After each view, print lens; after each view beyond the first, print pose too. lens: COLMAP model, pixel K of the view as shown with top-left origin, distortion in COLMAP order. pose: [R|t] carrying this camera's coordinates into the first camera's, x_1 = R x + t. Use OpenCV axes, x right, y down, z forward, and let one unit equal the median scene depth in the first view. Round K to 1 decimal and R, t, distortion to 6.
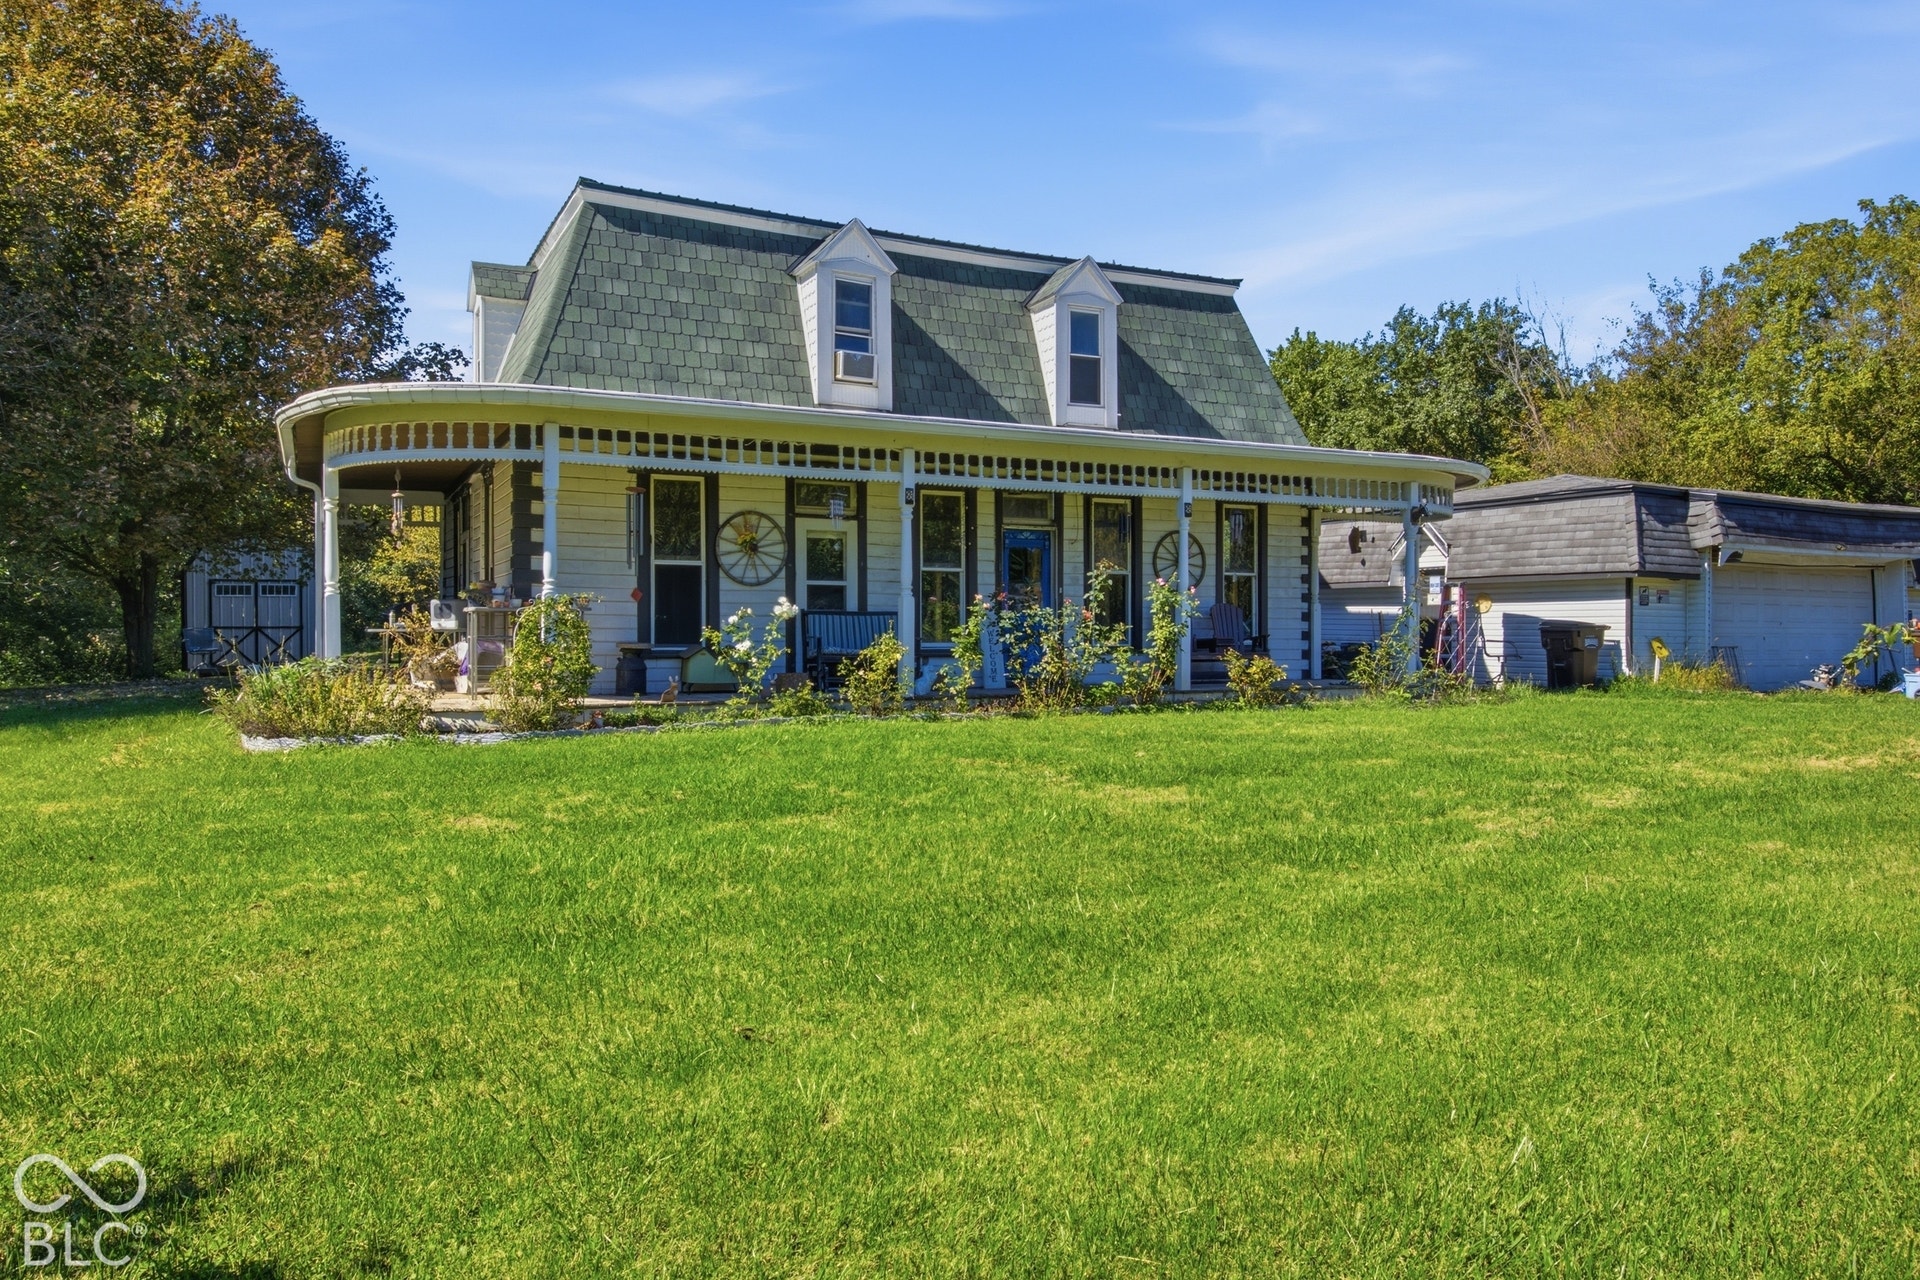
lens RADIAL K [[1307.8, 0, 960.0], [0, 1307.8, 640.0], [0, 0, 1]] dist [-0.004477, -0.000567]
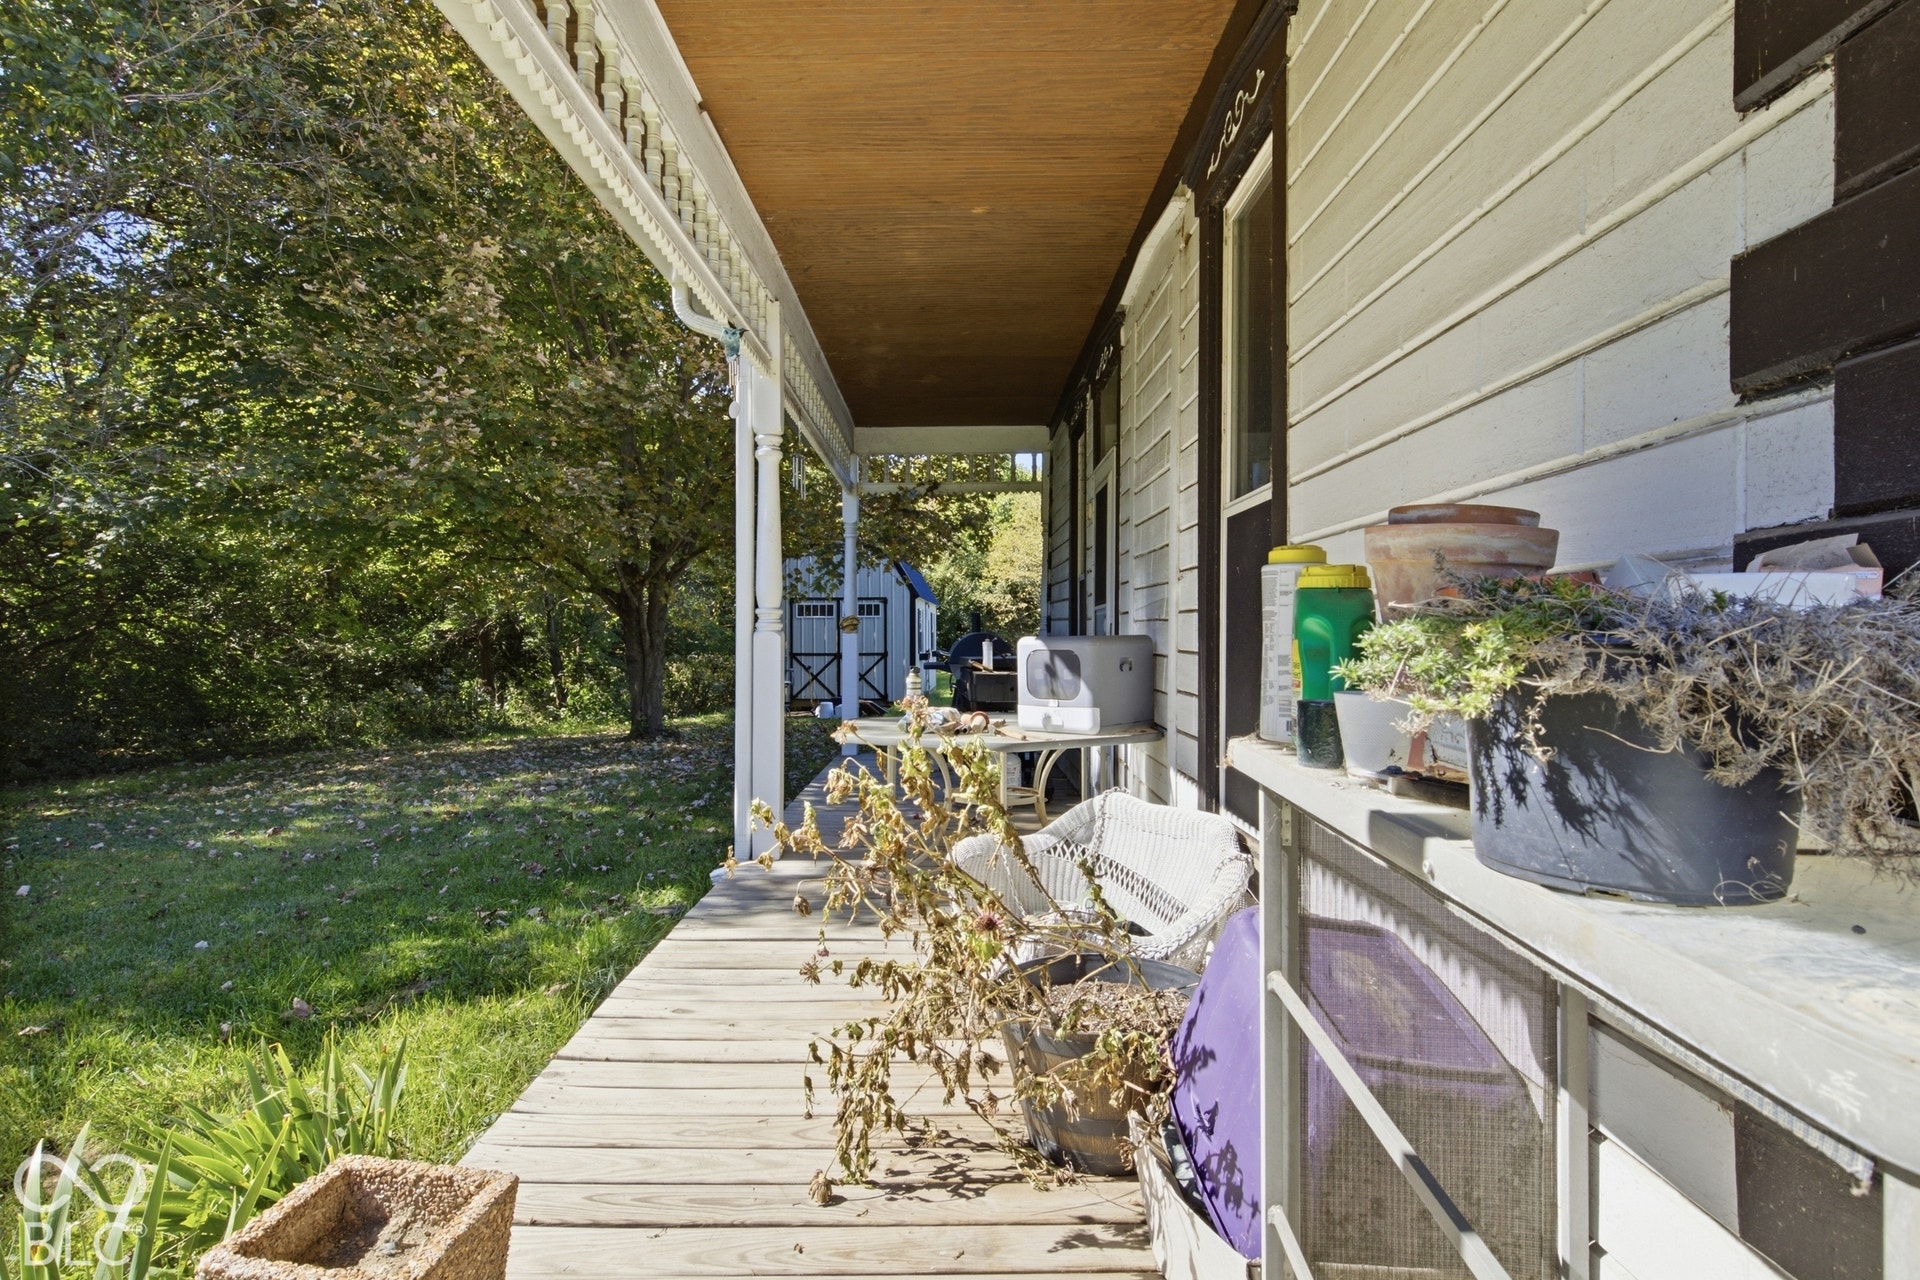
lens RADIAL K [[955.2, 0, 958.8], [0, 955.2, 639.1], [0, 0, 1]] dist [0.003147, -0.000136]
pose [[0.894876, 0.006300, -0.446269, -0.189518], [-0.008084, 0.999965, -0.002094, -0.018618], [0.446241, 0.005482, 0.894896, 0.473876]]
